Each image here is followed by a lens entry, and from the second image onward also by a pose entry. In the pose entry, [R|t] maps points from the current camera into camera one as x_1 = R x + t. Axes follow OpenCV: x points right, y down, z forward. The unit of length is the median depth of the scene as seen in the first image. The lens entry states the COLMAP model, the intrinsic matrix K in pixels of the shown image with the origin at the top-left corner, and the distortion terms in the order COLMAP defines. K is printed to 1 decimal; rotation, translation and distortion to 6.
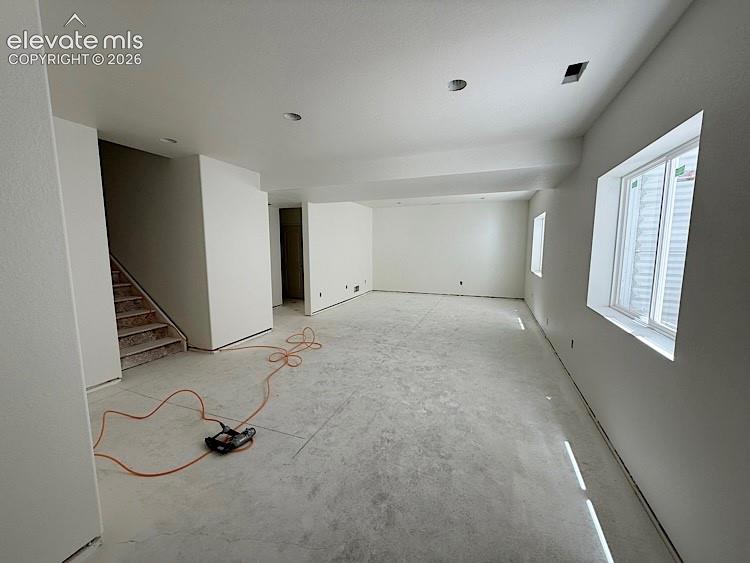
lens RADIAL K [[299.4, 0, 375.6], [0, 299.4, 281.7], [0, 0, 1]] dist [0.000599, -0.000233]
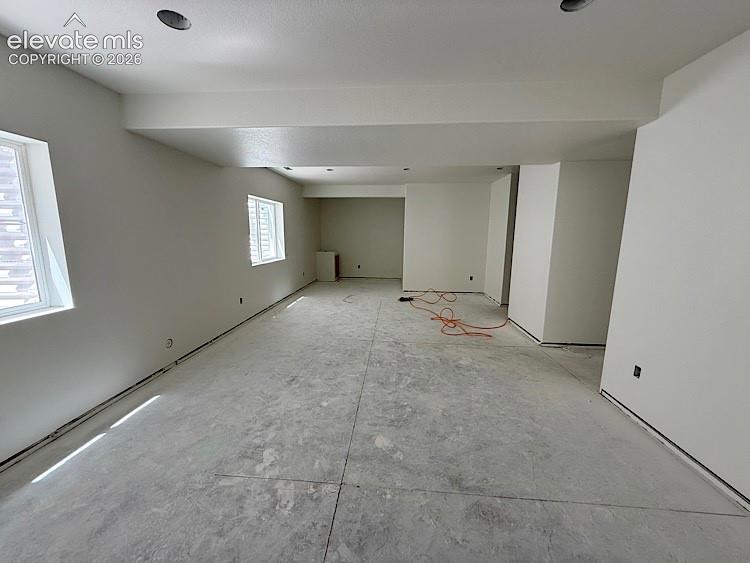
lens RADIAL K [[299.4, 0, 373.9], [0, 299.4, 280.7], [0, 0, 1]] dist [0.000599, -0.000233]
pose [[-0.957623, 0.040677, -0.285138, 0.338727], [-0.039882, 0.961714, 0.271138, -0.227003], [0.285251, 0.271019, -0.919337, 1.863139]]
